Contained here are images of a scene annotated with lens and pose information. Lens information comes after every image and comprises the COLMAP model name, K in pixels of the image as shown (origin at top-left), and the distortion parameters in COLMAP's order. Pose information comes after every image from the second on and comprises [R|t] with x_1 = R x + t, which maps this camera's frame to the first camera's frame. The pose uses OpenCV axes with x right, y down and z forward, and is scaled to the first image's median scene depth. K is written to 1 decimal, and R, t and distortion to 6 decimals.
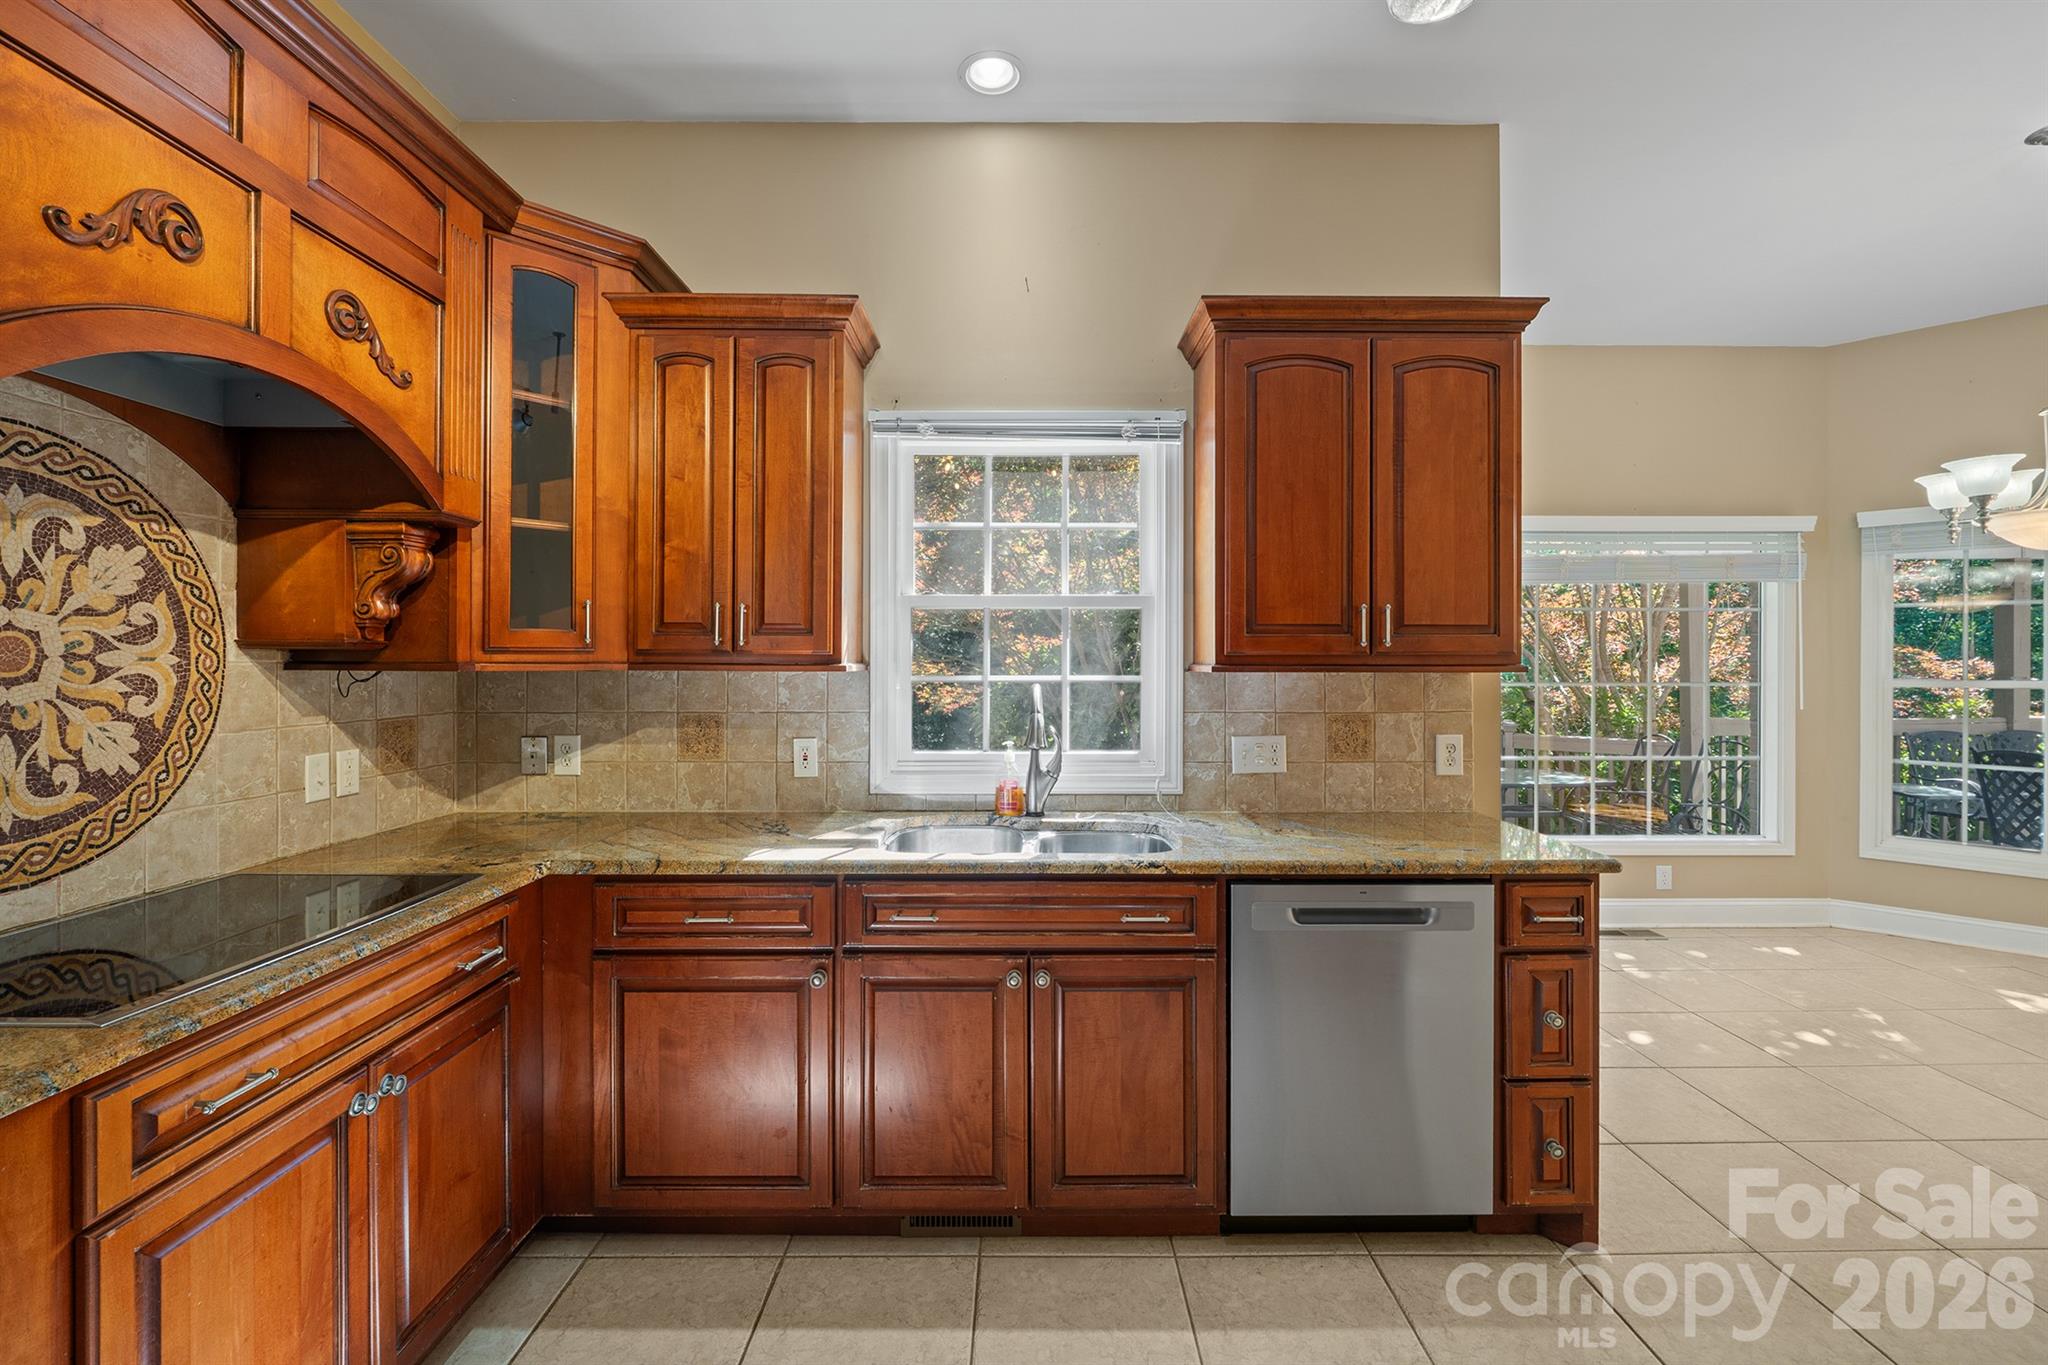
lens RADIAL K [[861.5, 0, 1025.6], [0, 861.5, 663.6], [0, 0, 1]] dist [-0.001767, -0.001105]
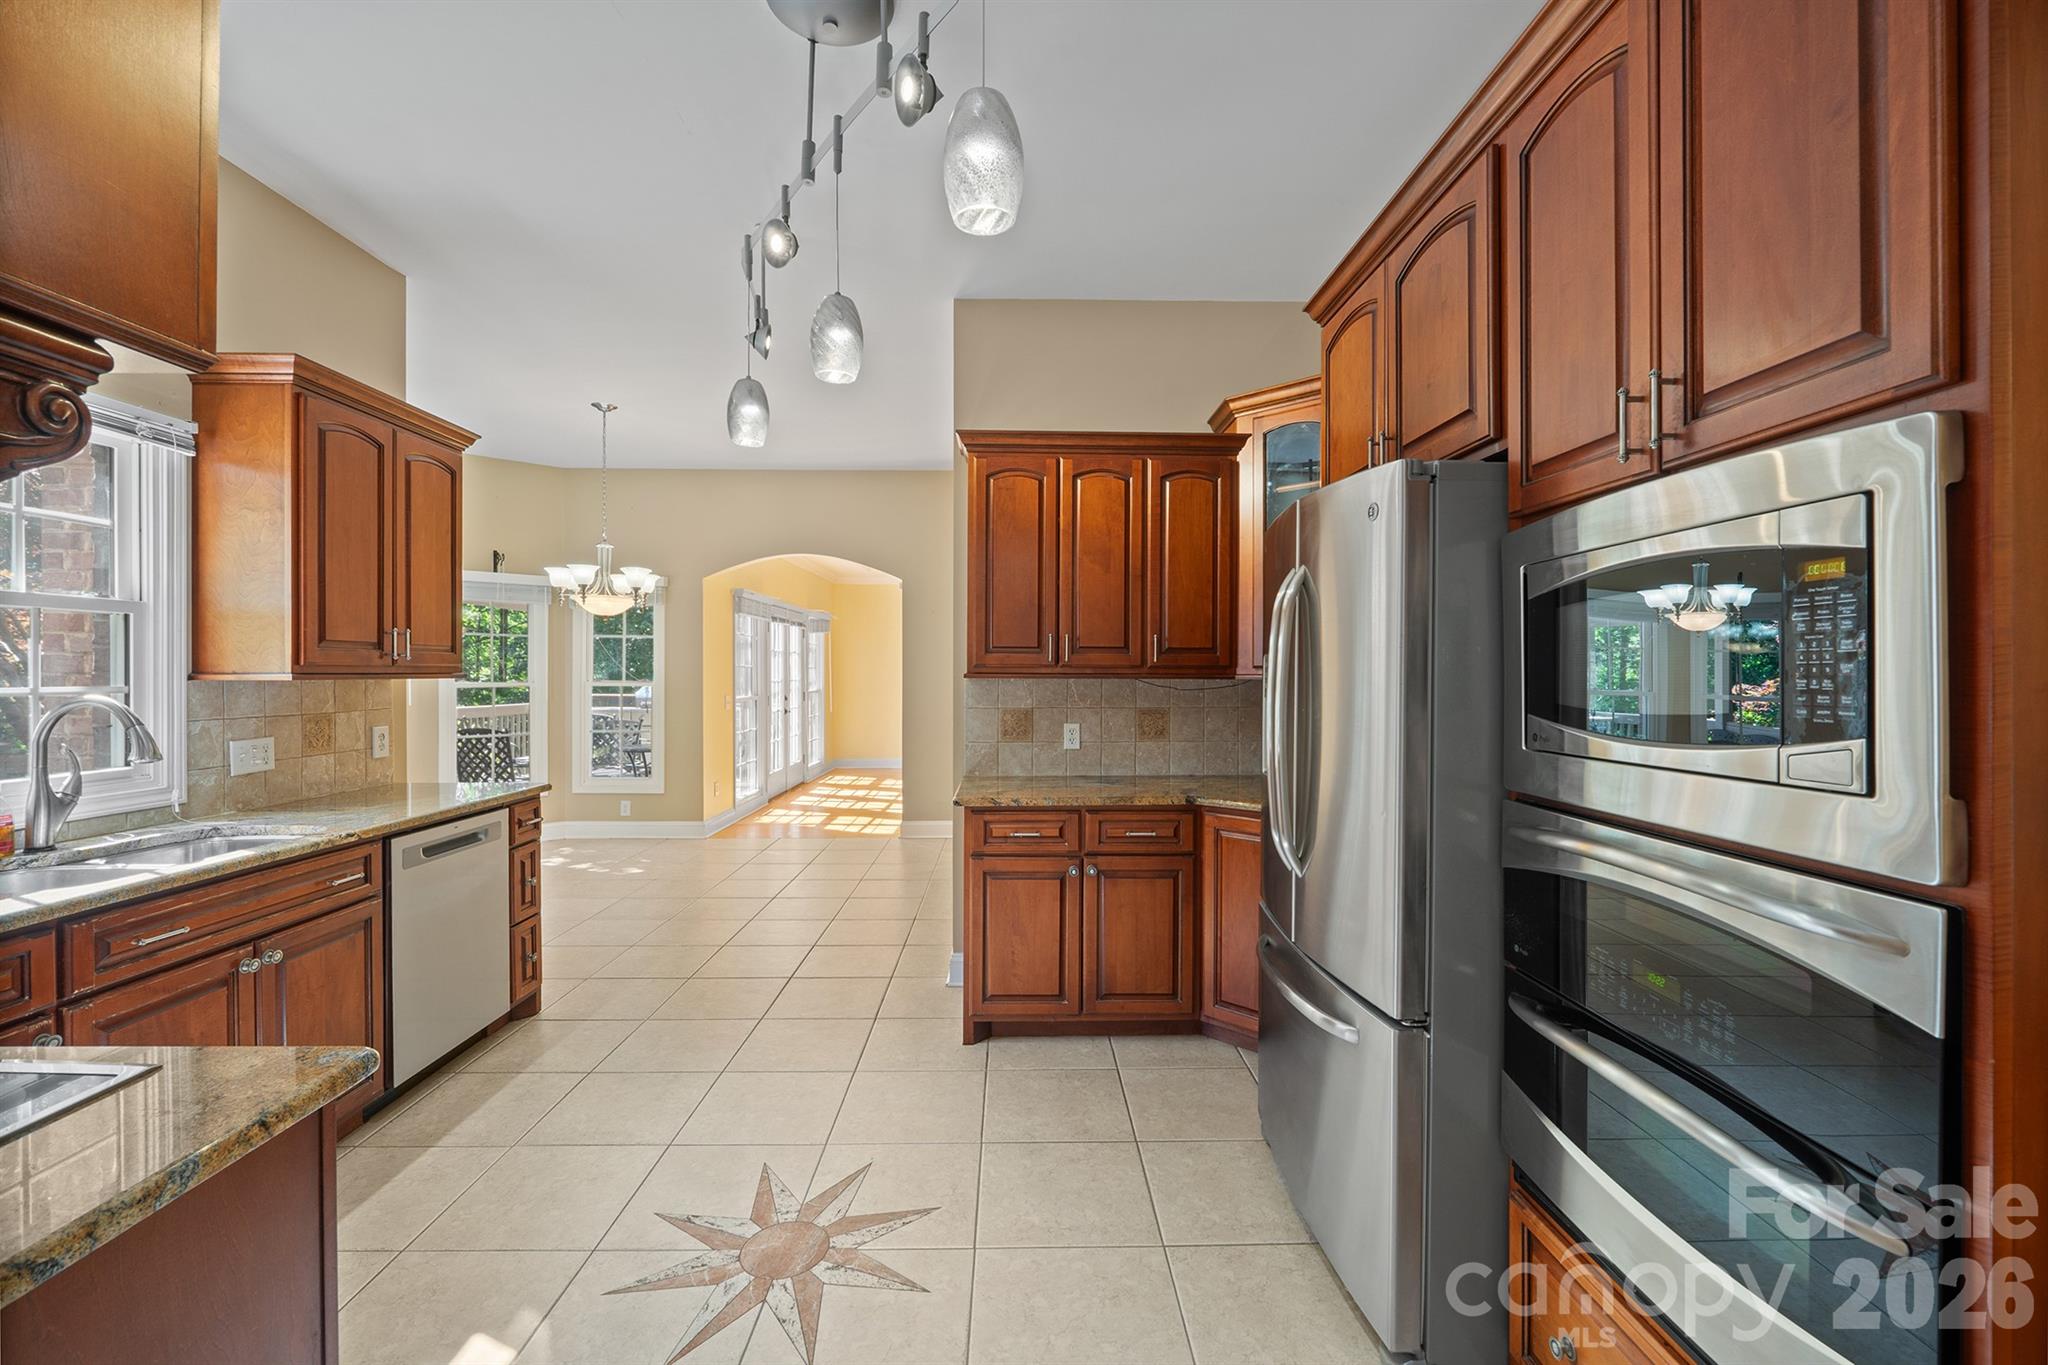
lens RADIAL K [[859.3, 0, 1030.0], [0, 859.3, 673.9], [0, 0, 1]] dist [-0.008807, -0.000095]
pose [[-0.014323, -0.003451, 0.999891, -1.033497], [0.002234, 0.999991, 0.003484, -0.000182], [-0.999895, 0.002284, -0.014315, 0.035132]]
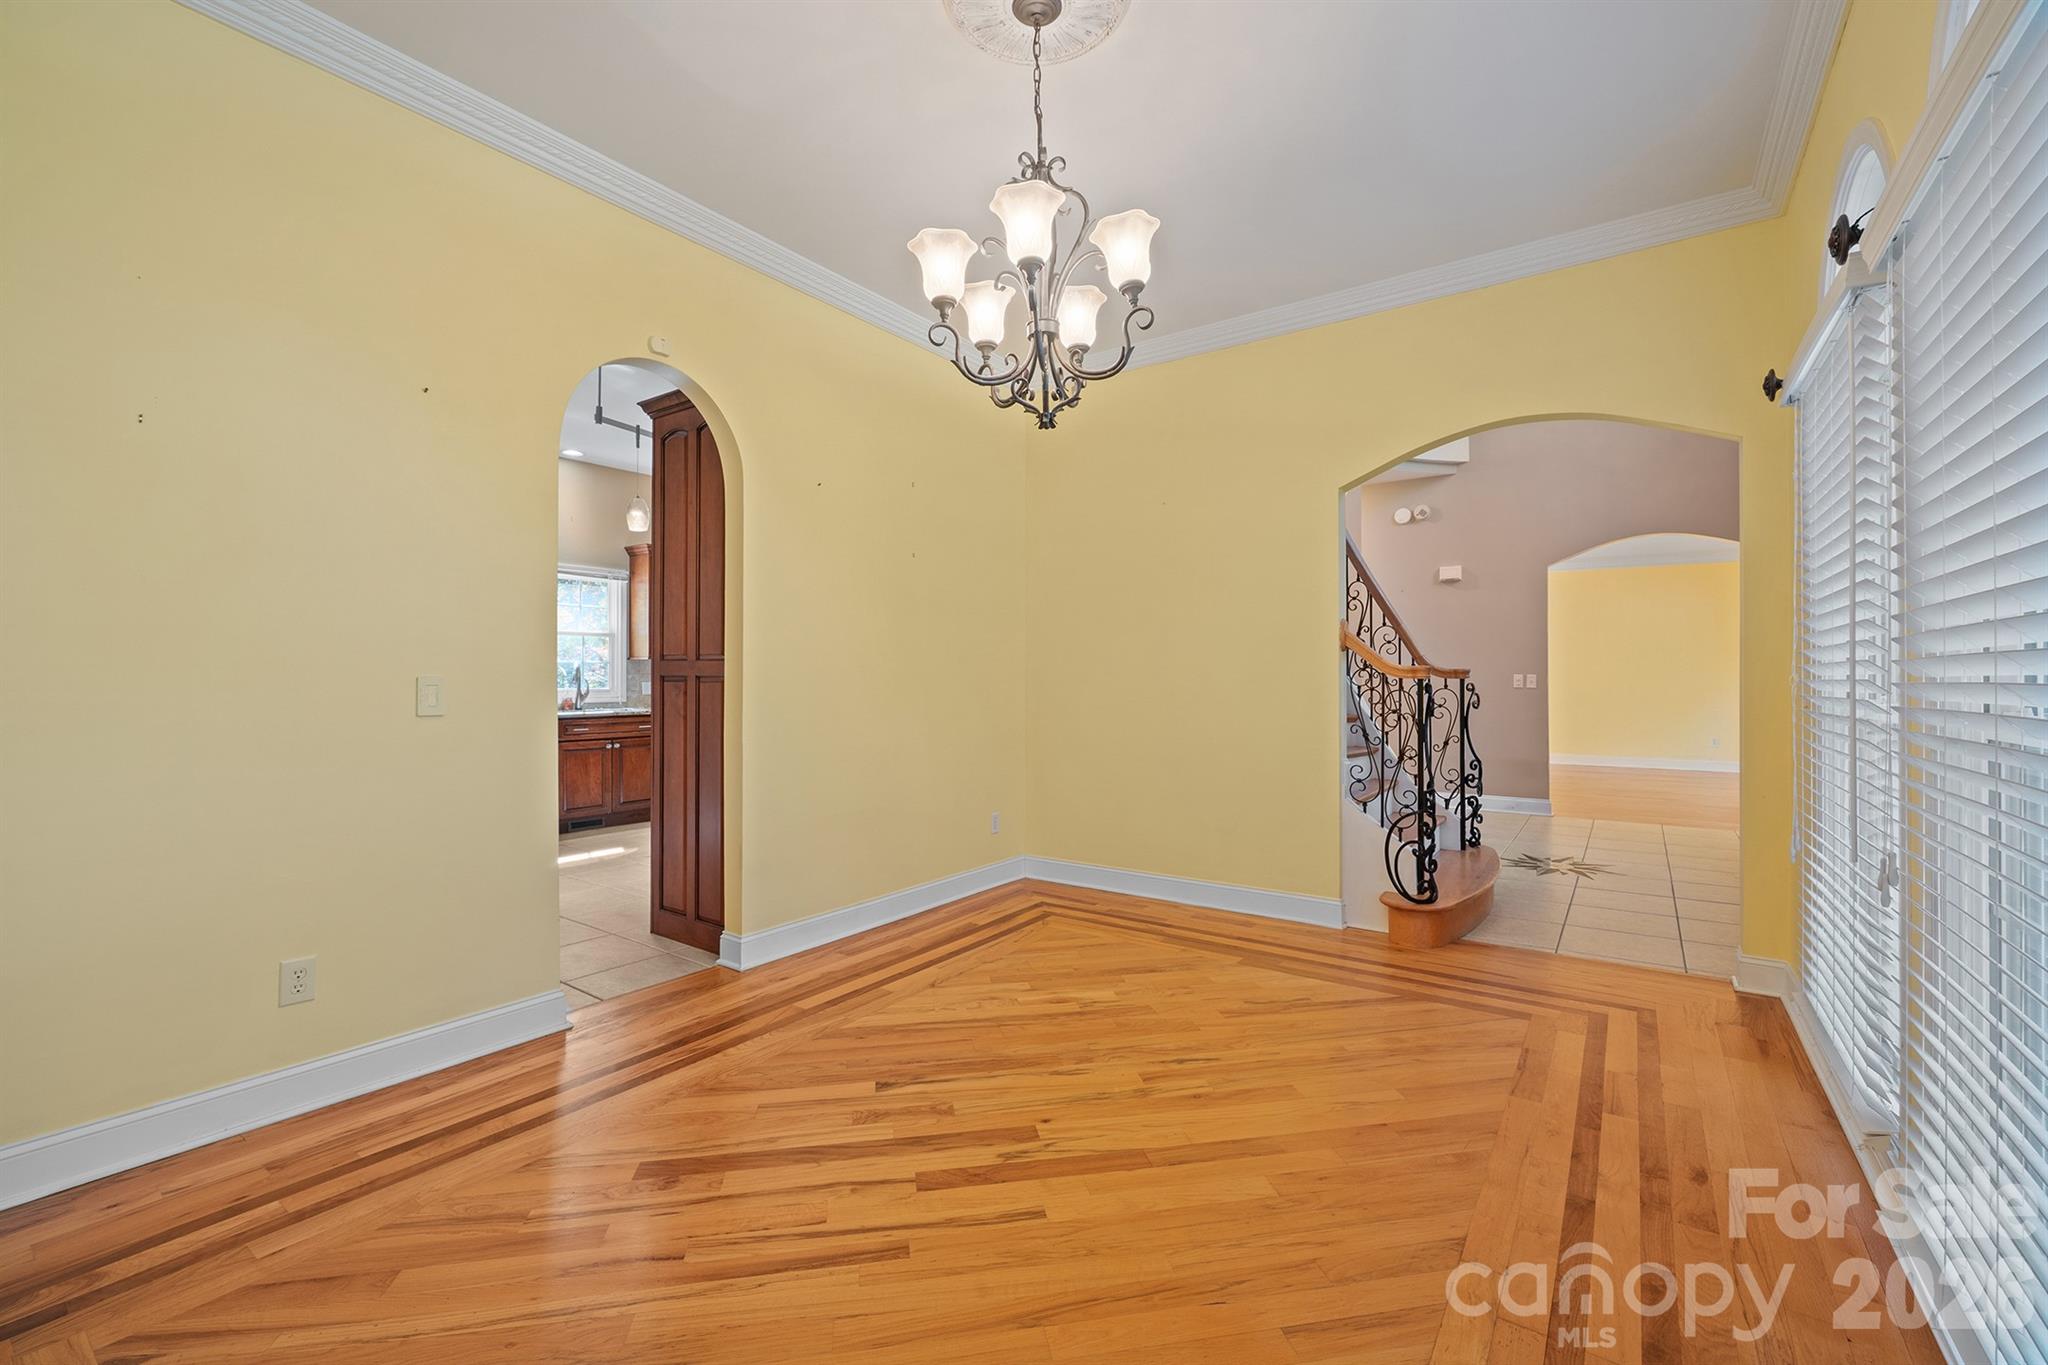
lens RADIAL K [[861.5, 0, 1025.6], [0, 861.5, 663.6], [0, 0, 1]] dist [-0.001767, -0.001105]
pose [[0.578072, 0.010414, 0.815919, -1.771794], [0.007008, 0.999818, -0.017727, 0.104299], [-0.815955, 0.015965, 0.577894, -2.242454]]
